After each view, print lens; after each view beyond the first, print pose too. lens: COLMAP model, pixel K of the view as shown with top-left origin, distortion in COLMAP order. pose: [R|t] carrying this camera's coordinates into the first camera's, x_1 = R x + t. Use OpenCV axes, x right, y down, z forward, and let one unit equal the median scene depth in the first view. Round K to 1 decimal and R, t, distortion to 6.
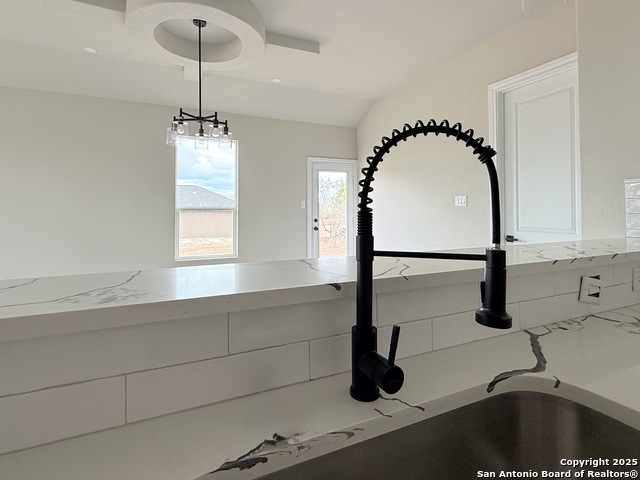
lens RADIAL K [[329.5, 0, 317.0], [0, 329.5, 207.5], [0, 0, 1]] dist [-0.003269, -0.000367]
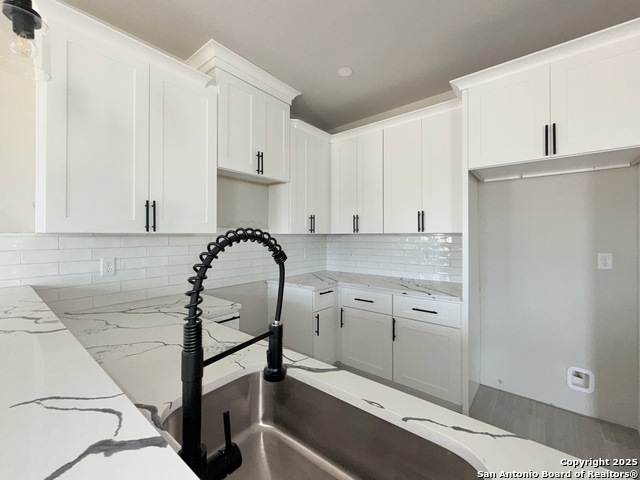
lens RADIAL K [[267.2, 0, 318.4], [0, 267.2, 234.4], [0, 0, 1]] dist [-0.000393, -0.000096]
pose [[-0.448305, 0.008407, 0.893841, -0.237898], [-0.006469, 0.999899, -0.012649, -0.080751], [-0.893857, -0.011453, -0.448206, 0.360947]]
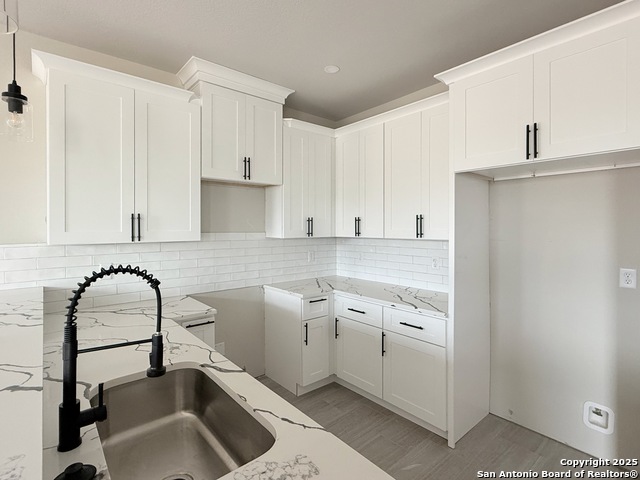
lens RADIAL K [[318.9, 0, 319.1], [0, 318.9, 228.5], [0, 0, 1]] dist [0.000199, 0.000199]
pose [[-0.280895, 0.001824, 0.959737, -0.559271], [-0.007462, 0.999964, -0.004085, -0.154485], [-0.959709, -0.008309, -0.280871, 0.112286]]
